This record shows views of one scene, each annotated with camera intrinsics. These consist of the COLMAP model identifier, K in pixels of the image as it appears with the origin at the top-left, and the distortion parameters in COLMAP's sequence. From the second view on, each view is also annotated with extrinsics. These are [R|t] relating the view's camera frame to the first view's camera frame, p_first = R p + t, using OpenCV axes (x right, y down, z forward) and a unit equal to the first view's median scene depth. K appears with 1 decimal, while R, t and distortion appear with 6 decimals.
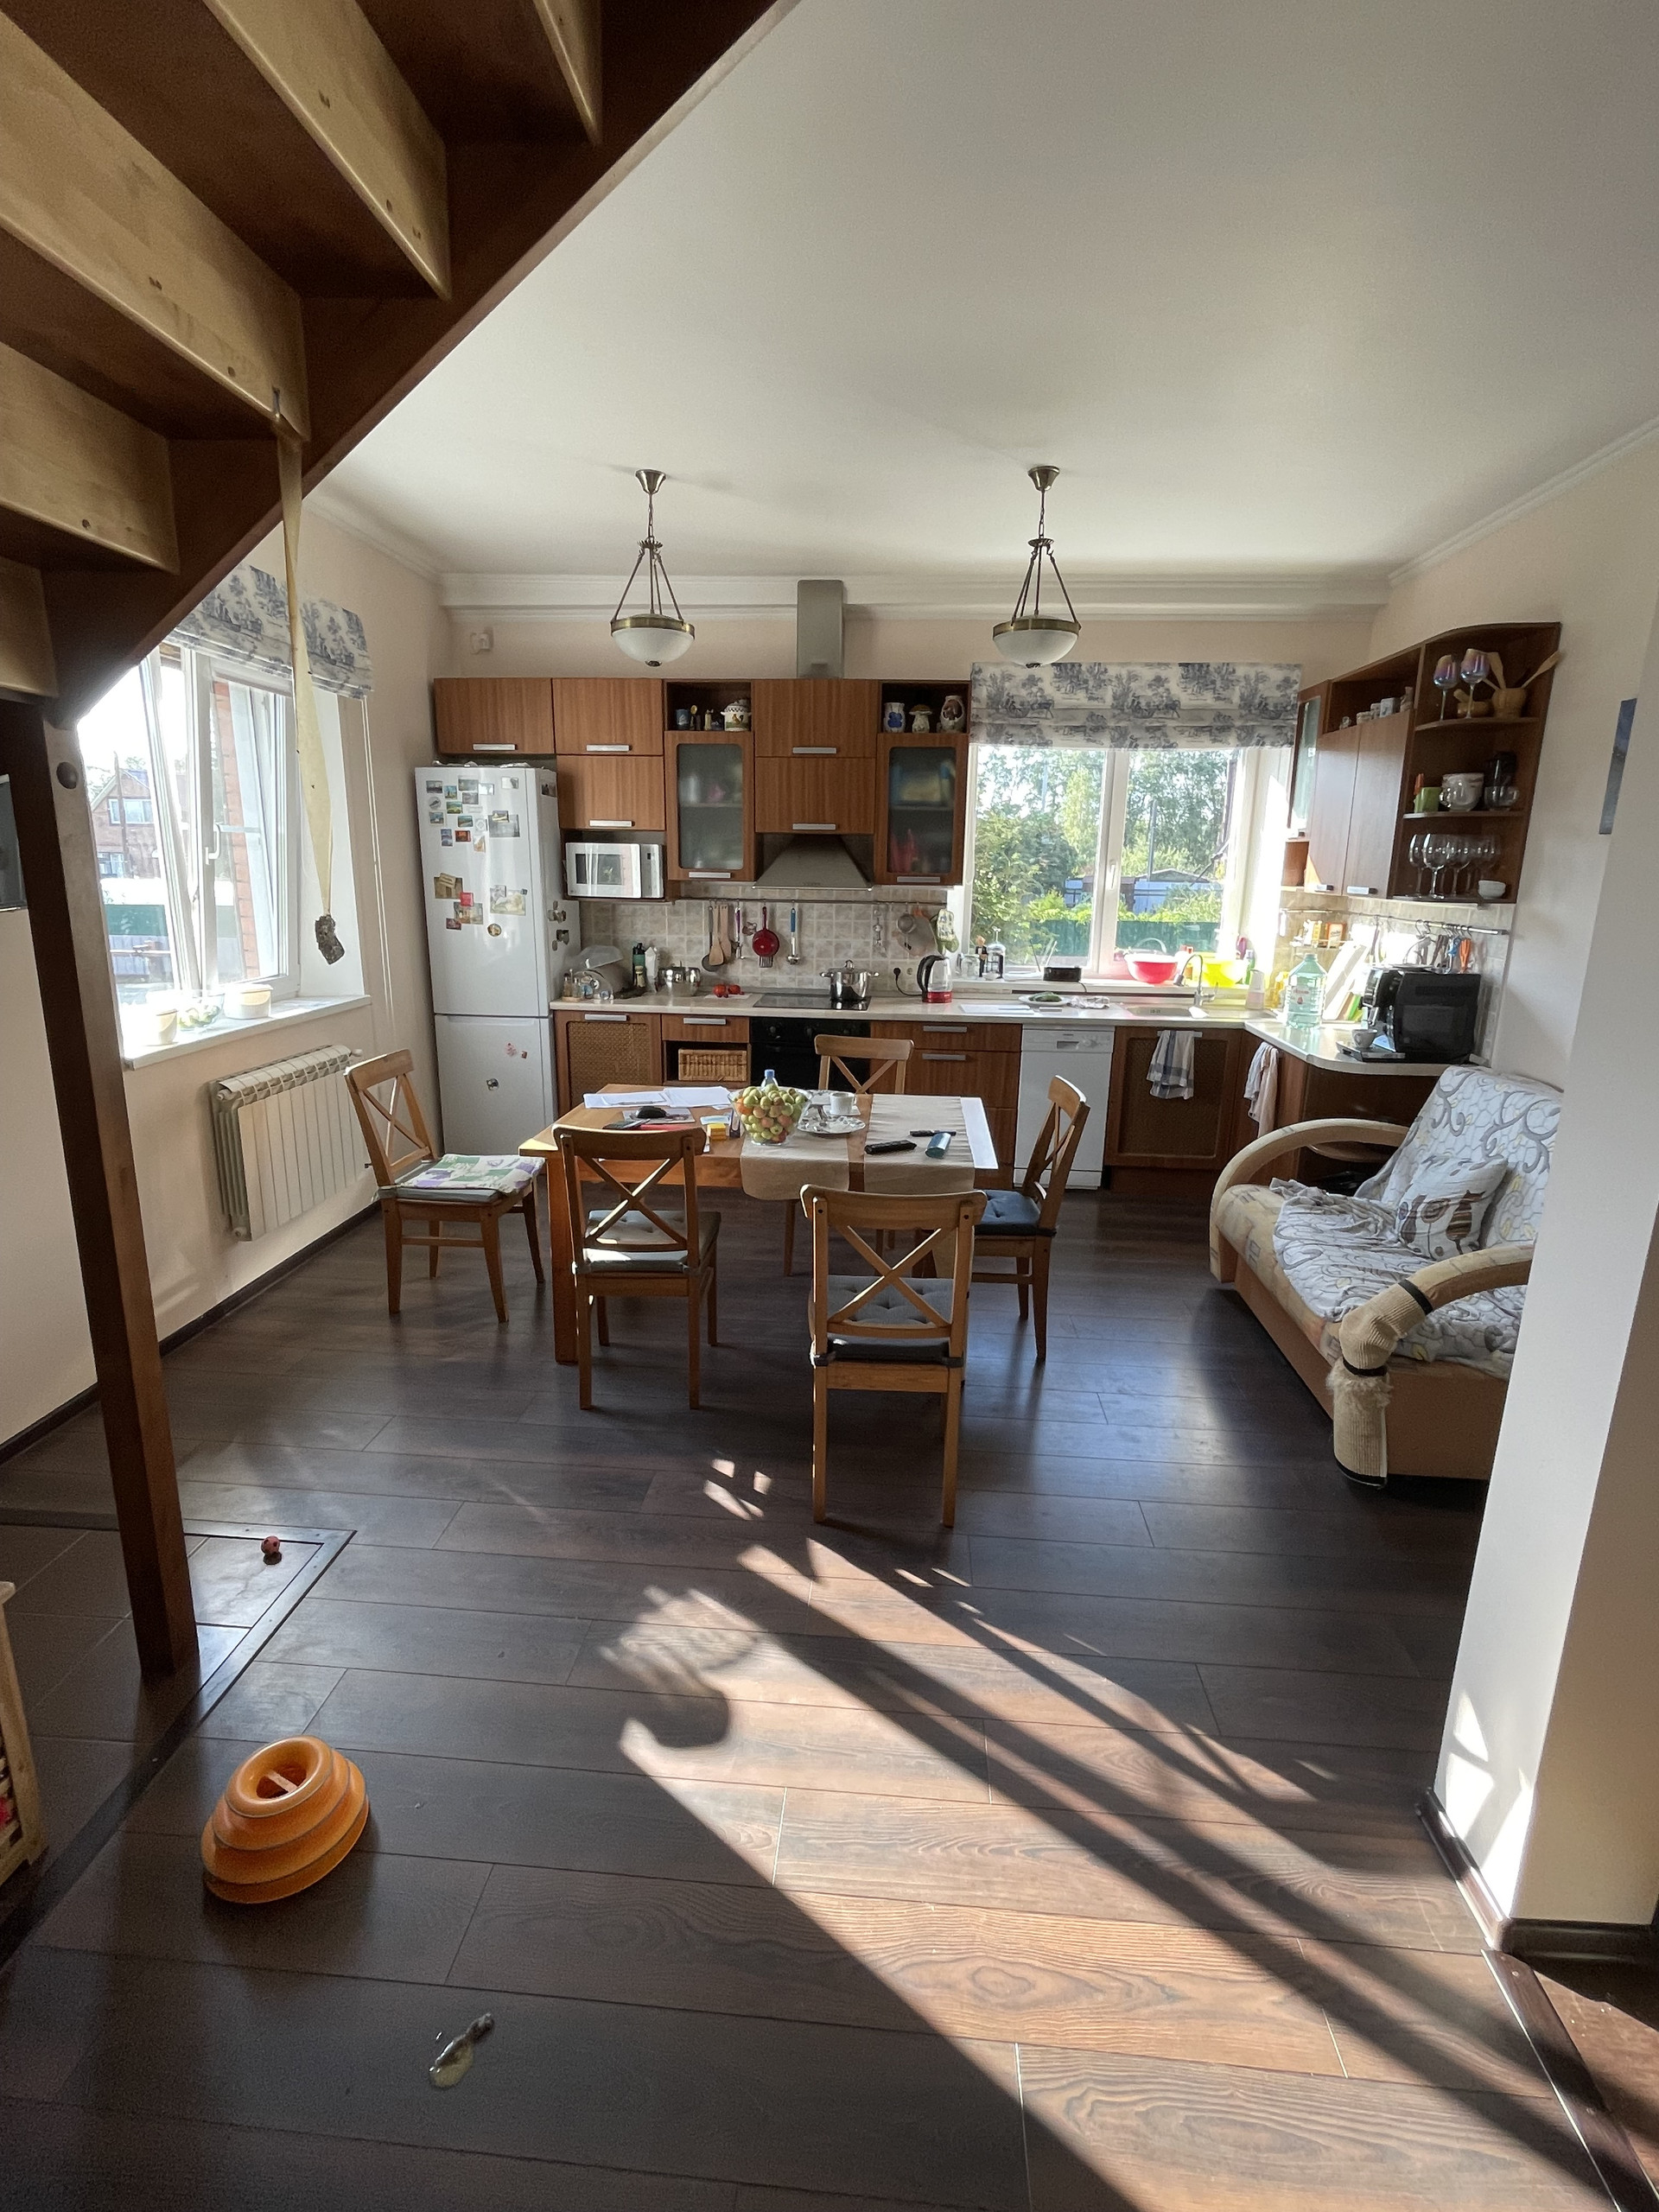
lens RADIAL K [[1050.9, 0, 830.2], [0, 1050.9, 1115.2], [0, 0, 1]] dist [-0.002193, 0.000002]
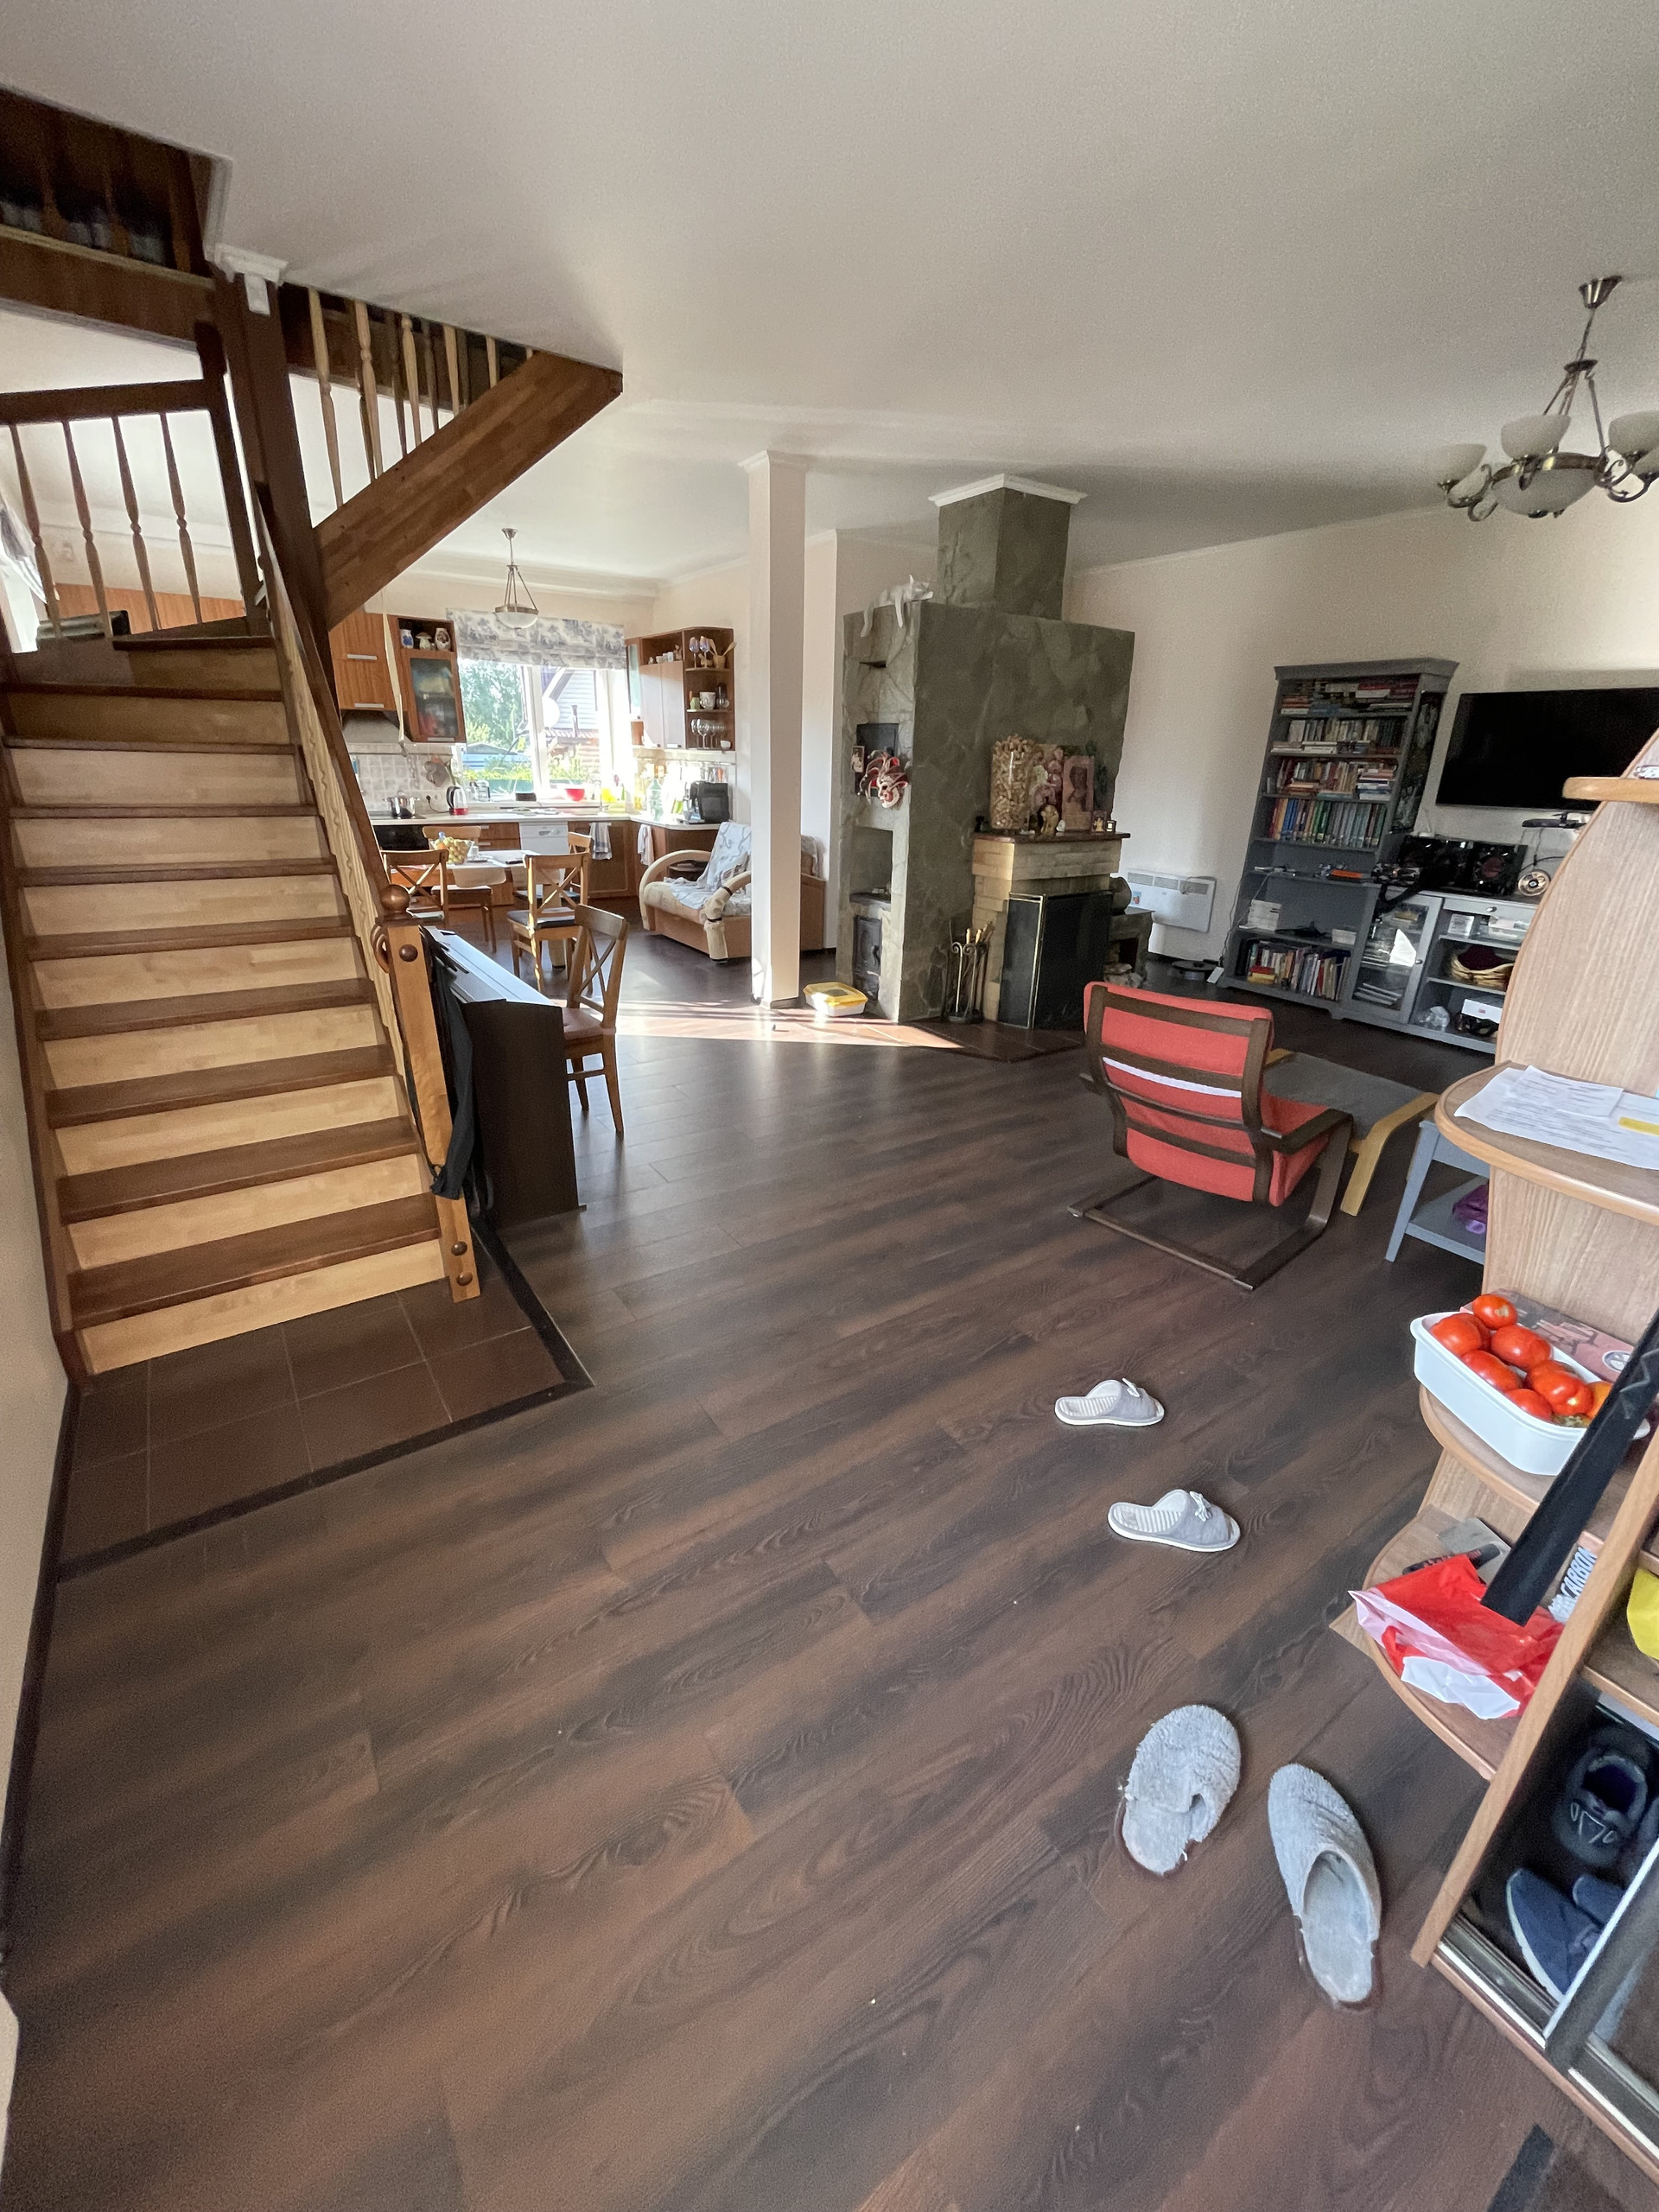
lens RADIAL K [[898.4, 0, 830.7], [0, 898.4, 1099.0], [0, 0, 1]] dist [0.005677, 0.000196]
pose [[0.788452, -0.219927, 0.574435, -0.399428], [0.134782, 0.972971, 0.187512, 0.163323], [-0.600147, -0.070421, 0.796784, -0.620709]]
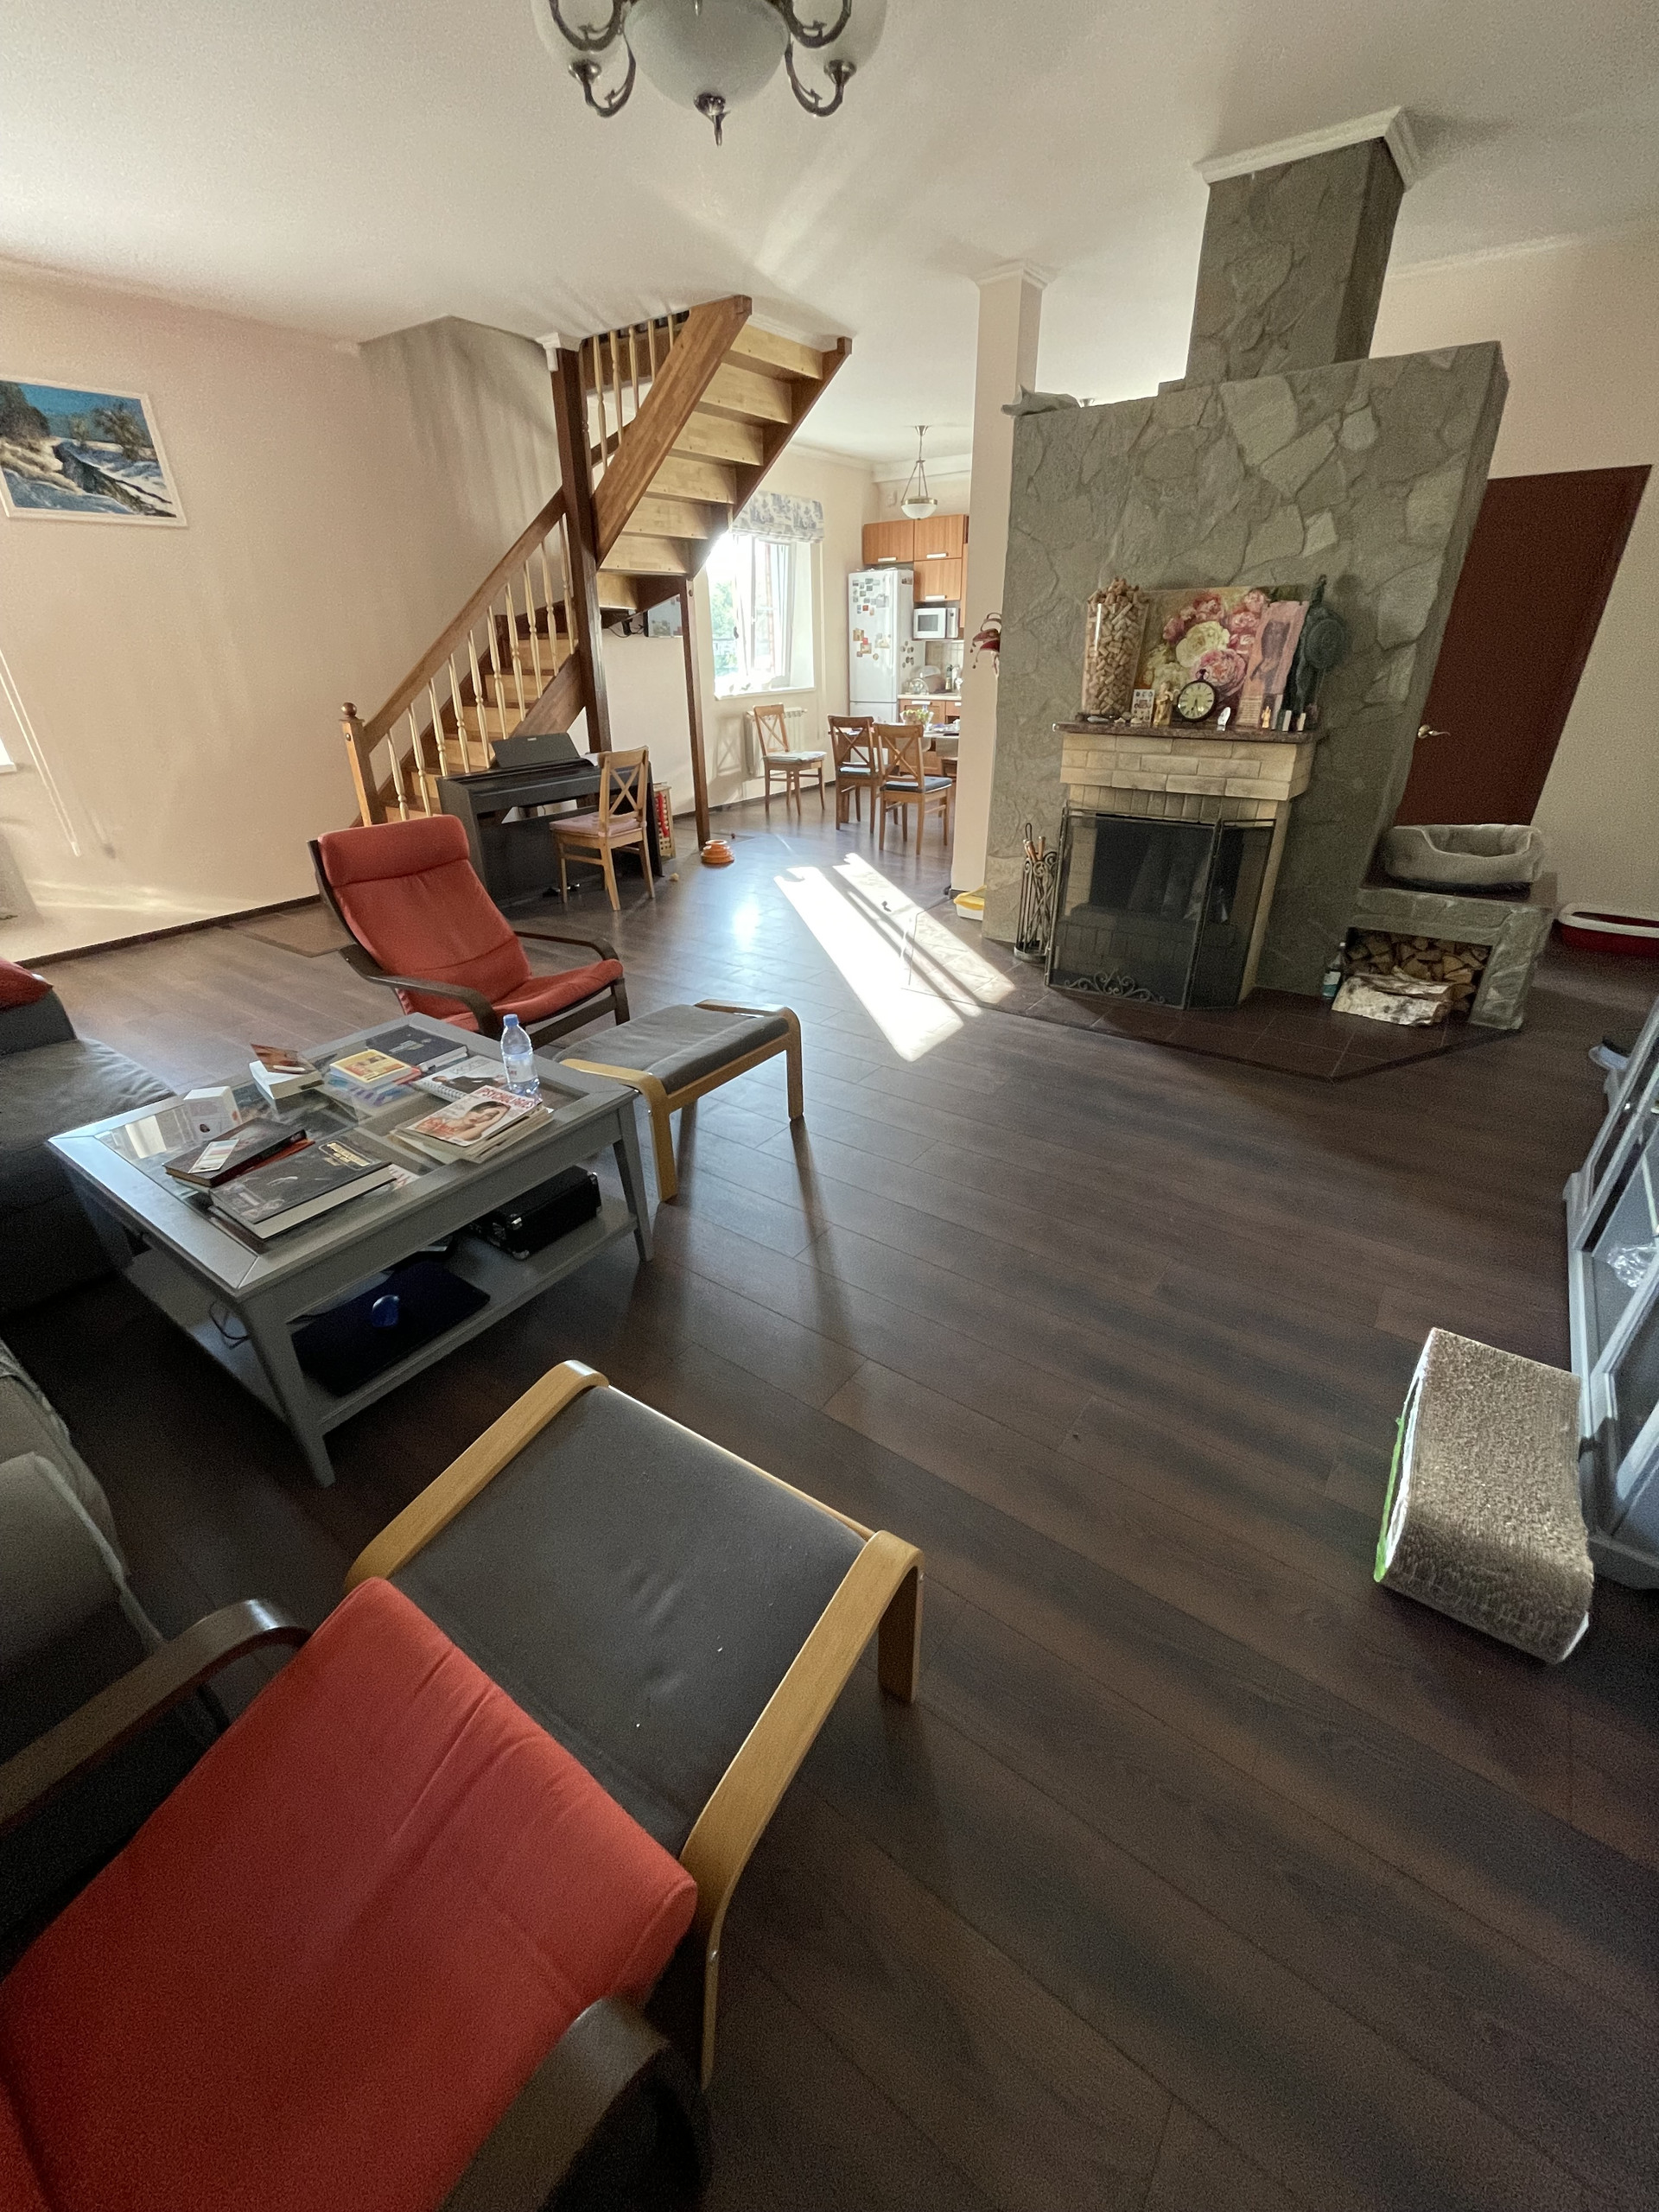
lens RADIAL K [[898.4, 0, 816.6], [0, 898.4, 1088.9], [0, 0, 1]] dist [0.005677, 0.000196]
pose [[0.844842, 0.213957, -0.490371, 0.659483], [-0.098666, 0.963142, 0.250246, 0.222032], [0.525839, -0.163035, 0.834813, -0.717298]]
